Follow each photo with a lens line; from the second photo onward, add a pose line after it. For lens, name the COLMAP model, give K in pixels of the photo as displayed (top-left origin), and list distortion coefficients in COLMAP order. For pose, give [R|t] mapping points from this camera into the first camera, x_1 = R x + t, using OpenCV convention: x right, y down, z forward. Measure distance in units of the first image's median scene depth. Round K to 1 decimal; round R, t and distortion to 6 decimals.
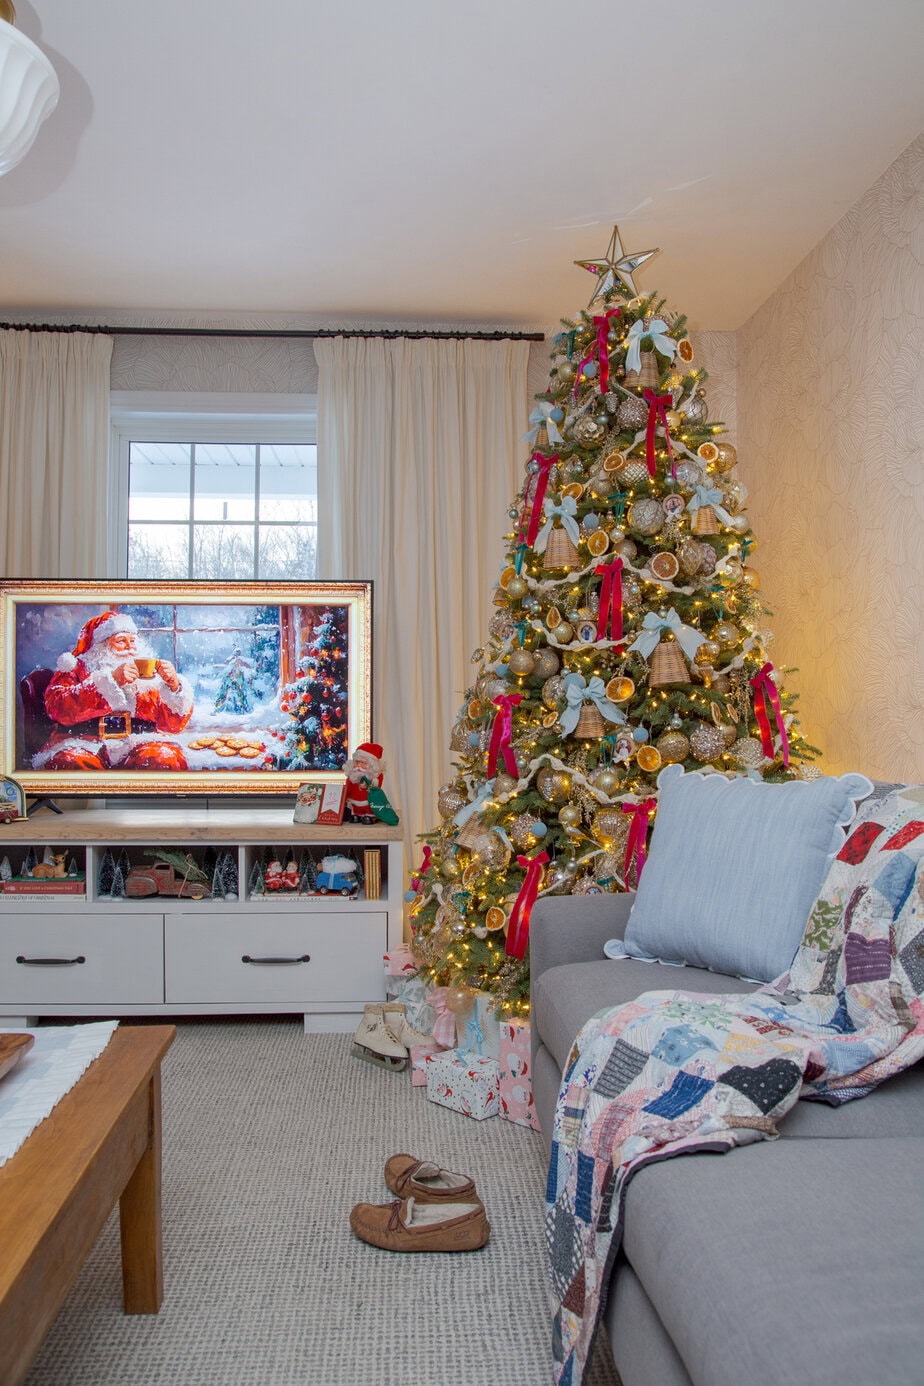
lens RADIAL K [[1083.4, 0, 460.7], [0, 1083.4, 688.8], [0, 0, 1]] dist [-0.056623, 0.005856]
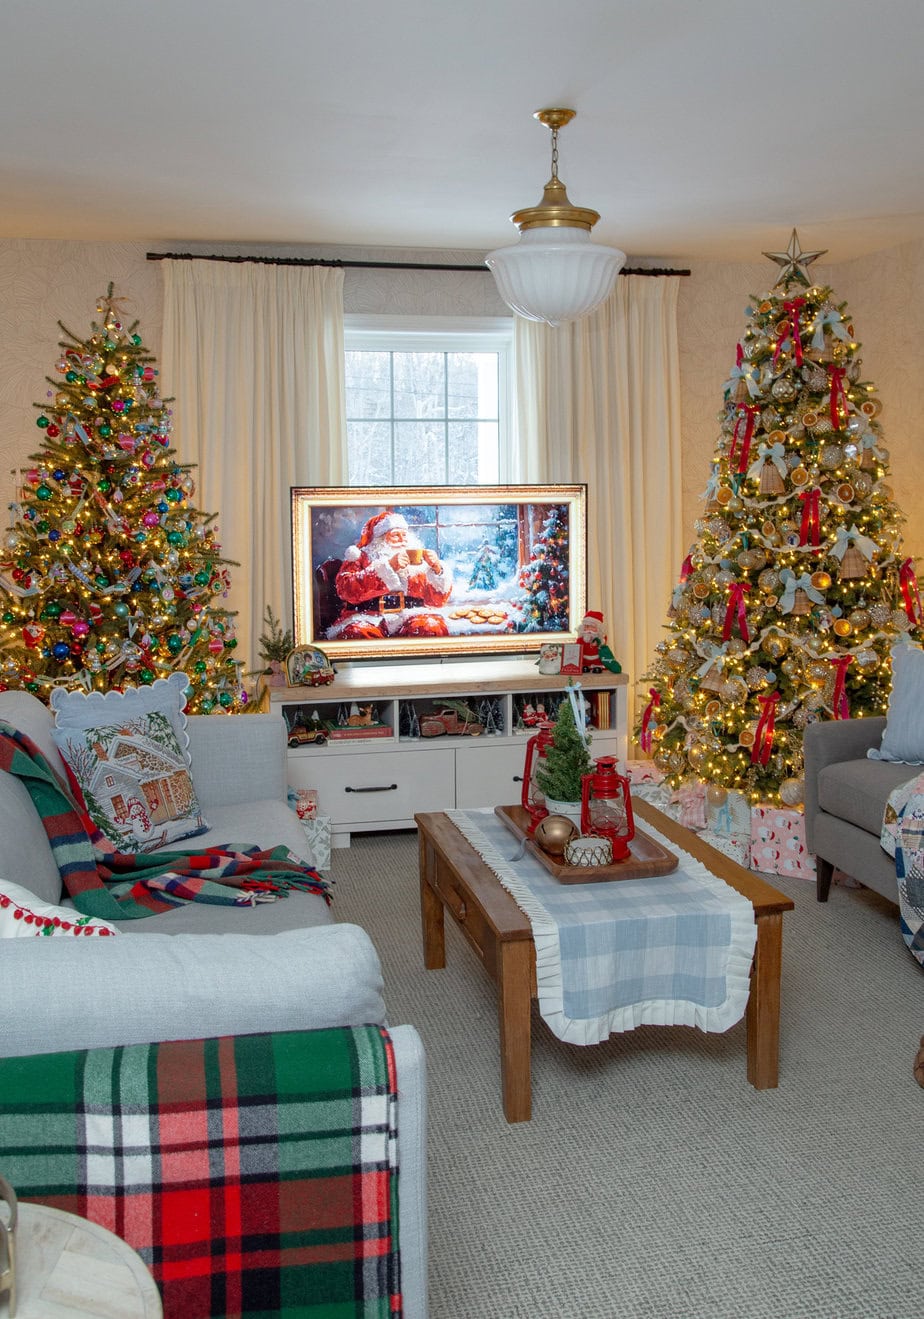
lens RADIAL K [[1344.4, 0, 488.0], [0, 1344.4, 564.3], [0, 0, 1]] dist [-0.027387, -0.002986]
pose [[0.984494, -0.023613, 0.173824, -0.481880], [0.009897, 0.996798, 0.079351, -0.133876], [-0.175141, -0.076400, 0.981575, -0.555712]]
